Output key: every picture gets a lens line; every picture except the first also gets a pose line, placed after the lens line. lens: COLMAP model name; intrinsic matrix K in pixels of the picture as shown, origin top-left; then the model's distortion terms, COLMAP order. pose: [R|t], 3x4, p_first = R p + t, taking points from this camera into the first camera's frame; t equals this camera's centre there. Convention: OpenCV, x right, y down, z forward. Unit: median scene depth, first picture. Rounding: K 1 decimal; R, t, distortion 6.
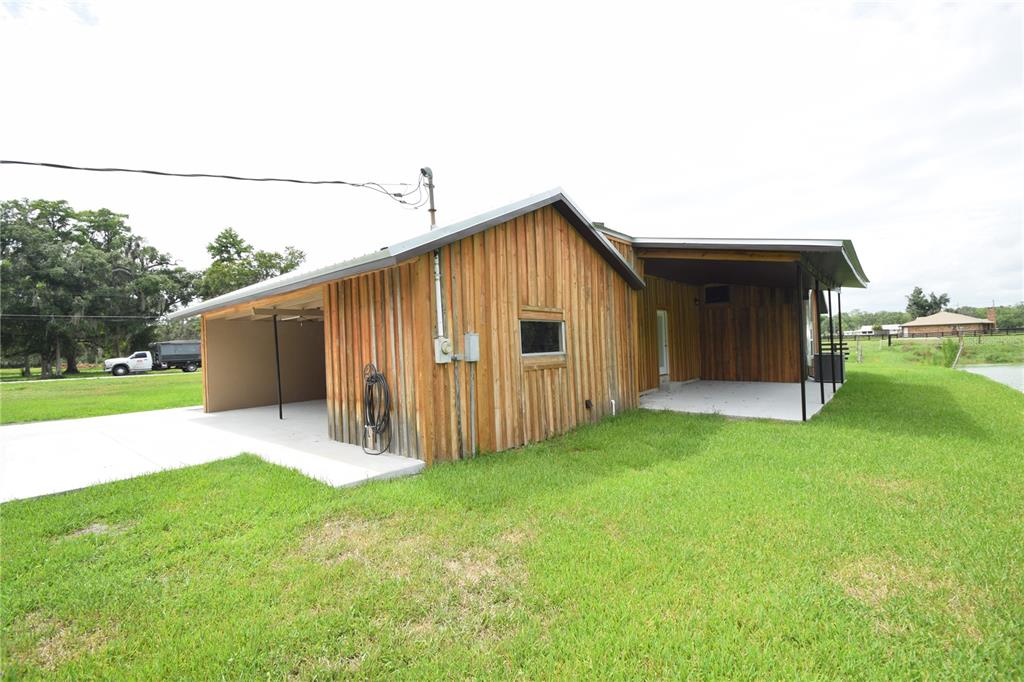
lens RADIAL K [[460.1, 0, 512.0], [0, 460.1, 341.0], [0, 0, 1]] dist [0.032263, -0.000064]
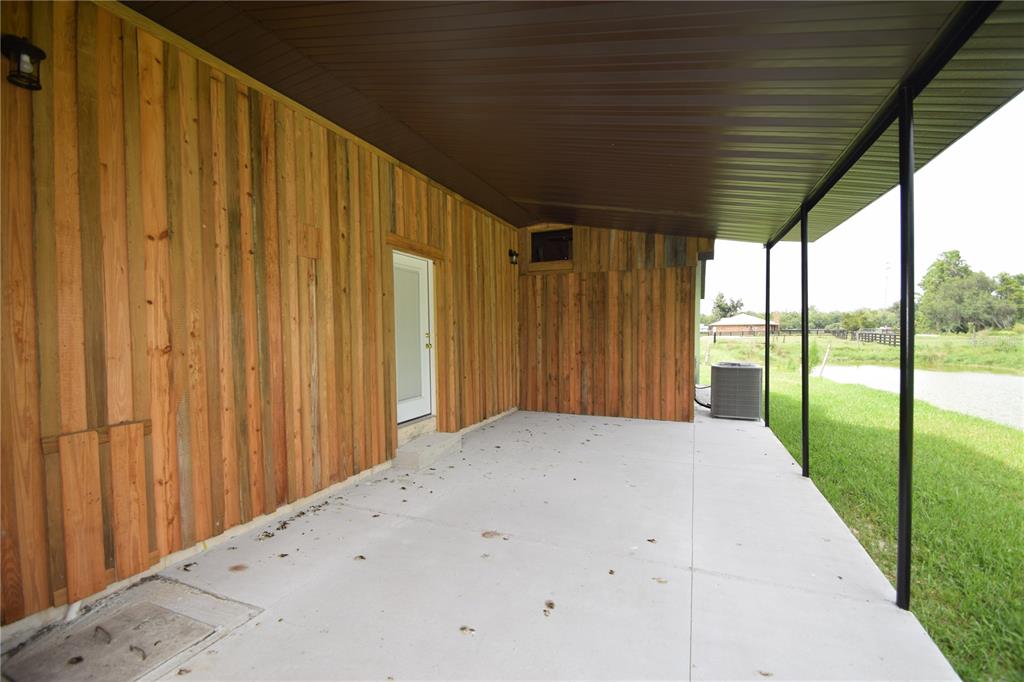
lens RADIAL K [[460.1, 0, 512.0], [0, 460.1, 341.0], [0, 0, 1]] dist [0.032263, -0.000064]
pose [[0.953728, 0.019088, 0.300065, 0.255028], [-0.025174, 0.999548, 0.016428, -0.002186], [-0.299616, -0.023221, 0.953777, 0.534056]]
